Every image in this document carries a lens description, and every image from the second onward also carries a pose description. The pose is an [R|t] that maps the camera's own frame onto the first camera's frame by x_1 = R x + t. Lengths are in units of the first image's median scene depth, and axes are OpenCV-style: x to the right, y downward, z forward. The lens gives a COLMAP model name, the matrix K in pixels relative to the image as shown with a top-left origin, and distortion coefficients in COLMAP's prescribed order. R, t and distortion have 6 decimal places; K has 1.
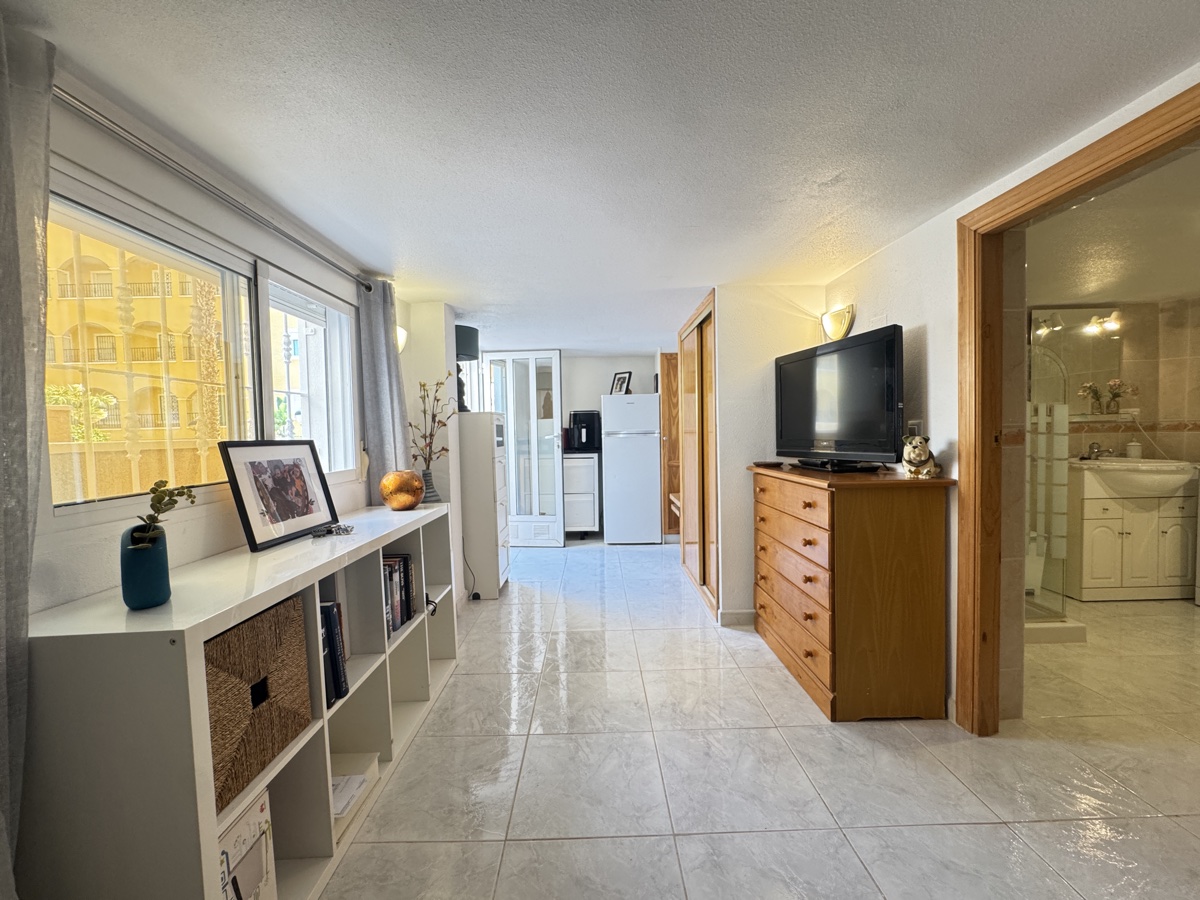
lens RADIAL K [[481.4, 0, 602.8], [0, 481.4, 449.9], [0, 0, 1]] dist [-0.004025, 0.000486]
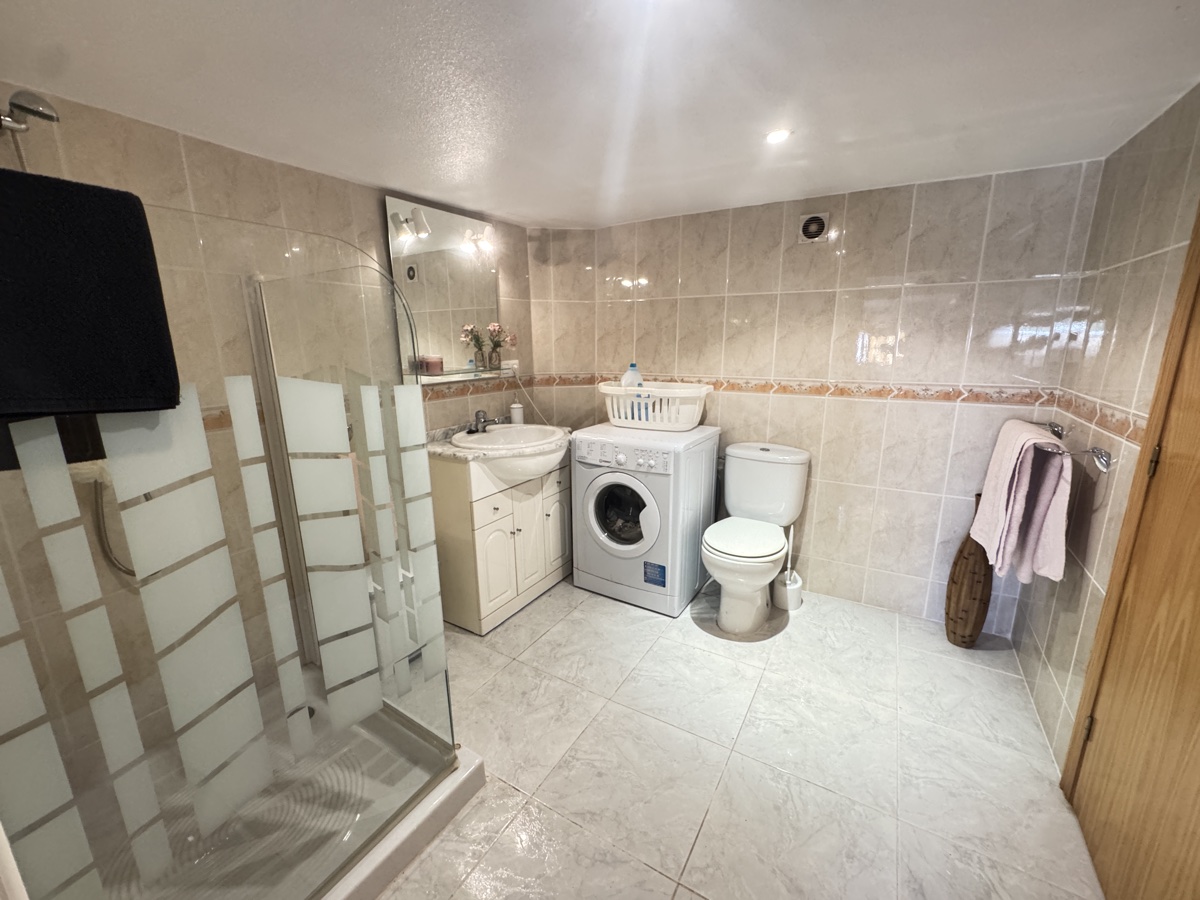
lens RADIAL K [[481.4, 0, 600.0], [0, 481.4, 450.3], [0, 0, 1]] dist [-0.004025, 0.000486]
pose [[0.531511, -0.172502, 0.829301, 0.491564], [0.030766, 0.982329, 0.184615, -0.084625], [-0.846493, -0.072611, 0.527426, 0.442454]]
